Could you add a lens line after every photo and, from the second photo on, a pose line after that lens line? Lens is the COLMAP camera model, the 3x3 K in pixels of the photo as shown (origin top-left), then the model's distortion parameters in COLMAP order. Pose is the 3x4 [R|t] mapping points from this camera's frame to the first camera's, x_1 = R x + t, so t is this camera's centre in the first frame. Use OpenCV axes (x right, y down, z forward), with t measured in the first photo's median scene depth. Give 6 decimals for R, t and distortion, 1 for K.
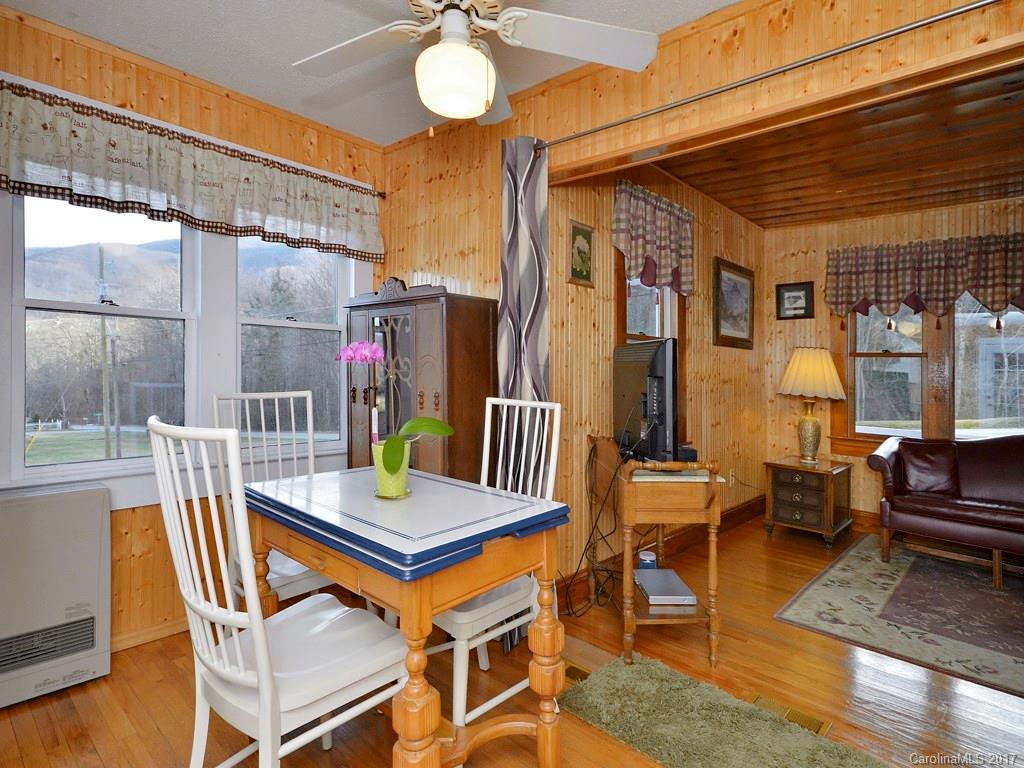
lens RADIAL K [[528.0, 0, 494.2], [0, 528.0, 352.6], [0, 0, 1]] dist [0.019228, -0.001871]
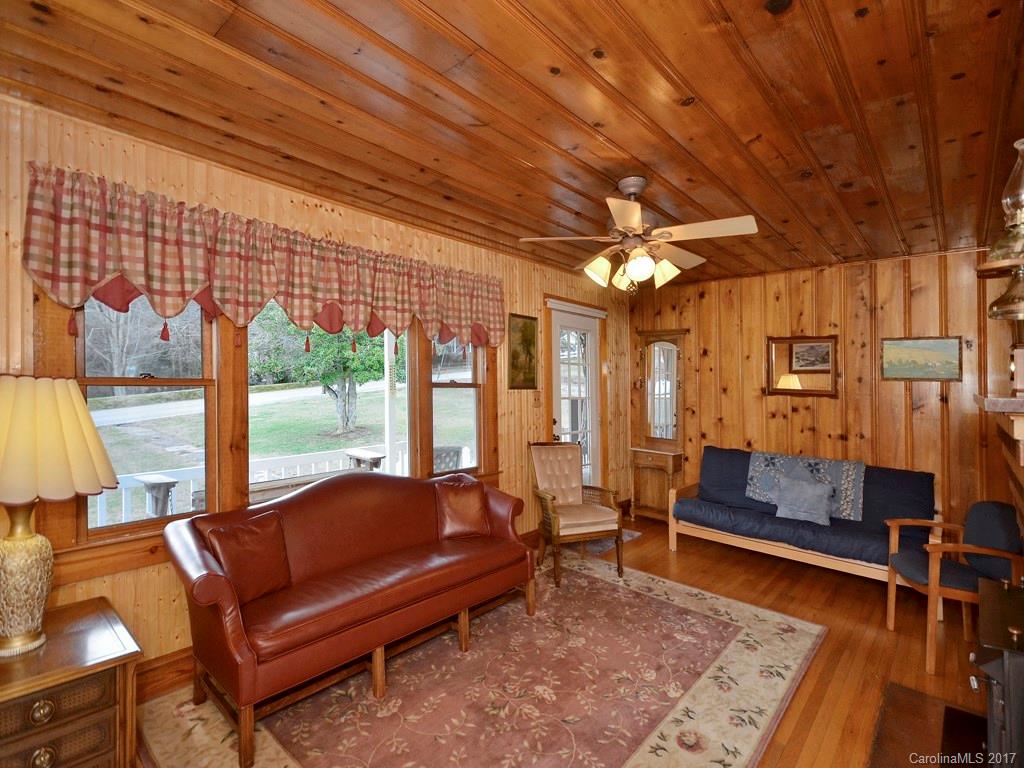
lens RADIAL K [[481.5, 0, 529.4], [0, 481.5, 404.6], [0, 0, 1]] dist [0.001528, 0.000671]
pose [[-0.038888, -0.080090, 0.996029, 0.188014], [-0.055522, 0.995416, 0.077873, -0.039065], [-0.997700, -0.052273, -0.043156, 0.664463]]
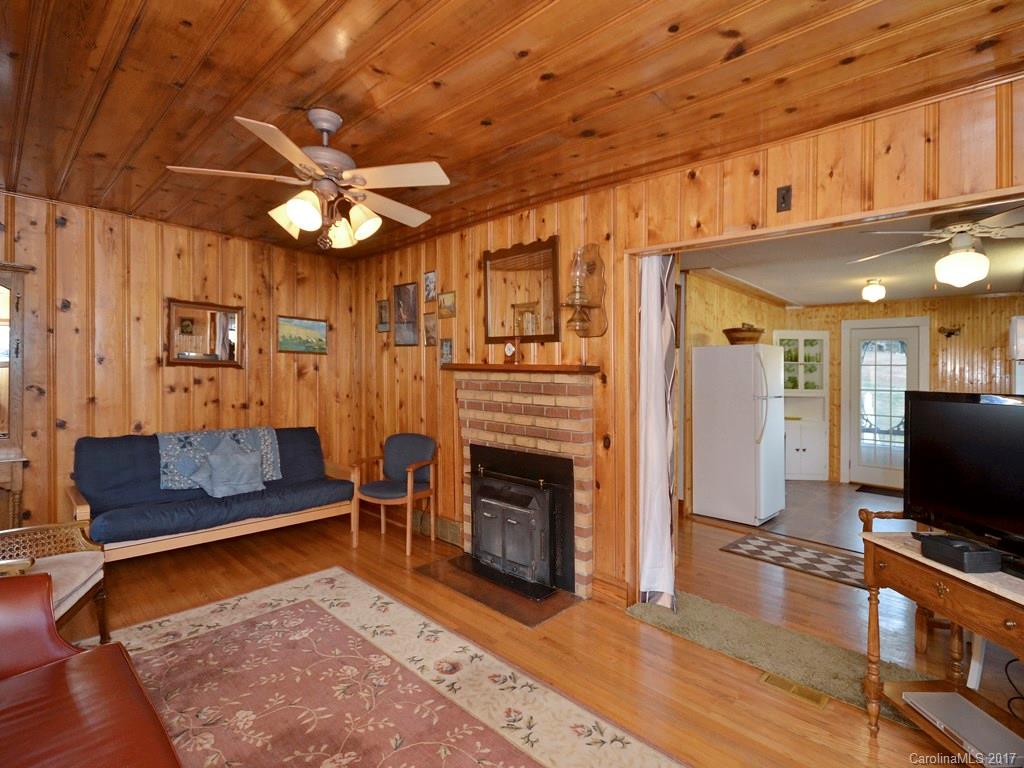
lens RADIAL K [[501.1, 0, 514.5], [0, 501.1, 381.9], [0, 0, 1]] dist [0.000011, -0.000230]
pose [[-0.998246, -0.056363, -0.018135, 0.598315], [-0.056070, 0.998294, -0.016281, 0.003364], [0.019022, -0.015236, -0.999703, 1.058895]]
